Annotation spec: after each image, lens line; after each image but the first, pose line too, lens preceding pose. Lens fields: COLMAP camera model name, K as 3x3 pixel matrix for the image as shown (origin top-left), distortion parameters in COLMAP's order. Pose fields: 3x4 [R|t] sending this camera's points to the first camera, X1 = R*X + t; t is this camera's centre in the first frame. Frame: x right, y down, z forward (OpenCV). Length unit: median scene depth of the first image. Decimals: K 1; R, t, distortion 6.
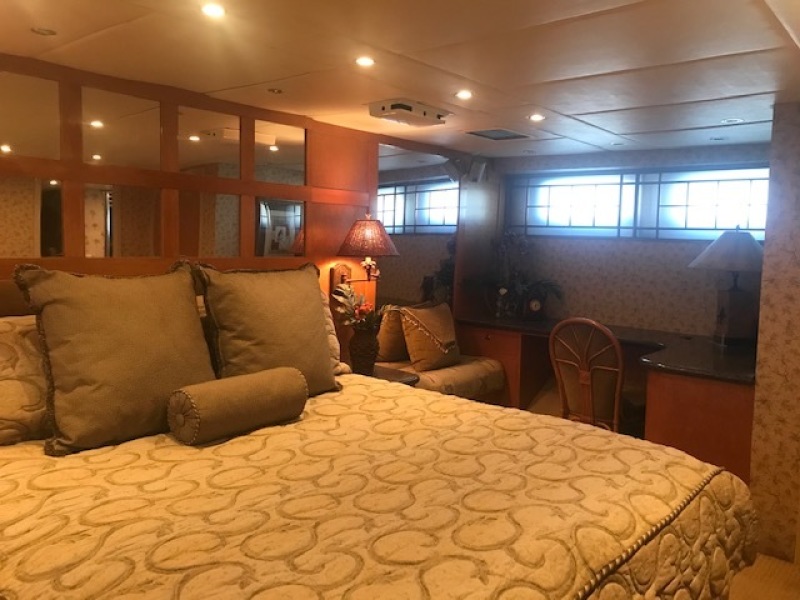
lens RADIAL K [[648.9, 0, 400.6], [0, 648.9, 296.4], [0, 0, 1]] dist [0.009511, -0.005519]
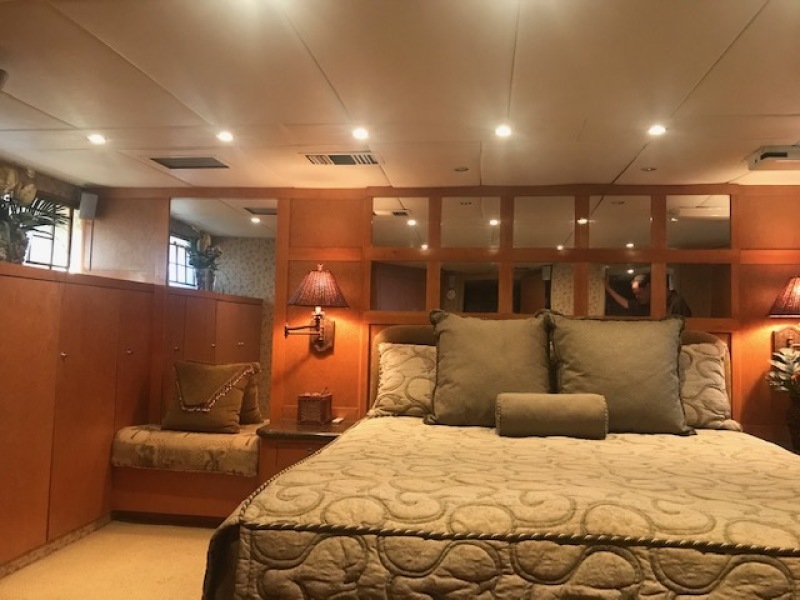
lens RADIAL K [[648.9, 0, 398.8], [0, 648.9, 300.1], [0, 0, 1]] dist [0.009511, -0.005519]
pose [[0.523256, -0.054671, -0.850420, 0.649317], [-0.085184, 0.989586, -0.116030, 0.105595], [0.847907, 0.133156, 0.513150, 0.059316]]
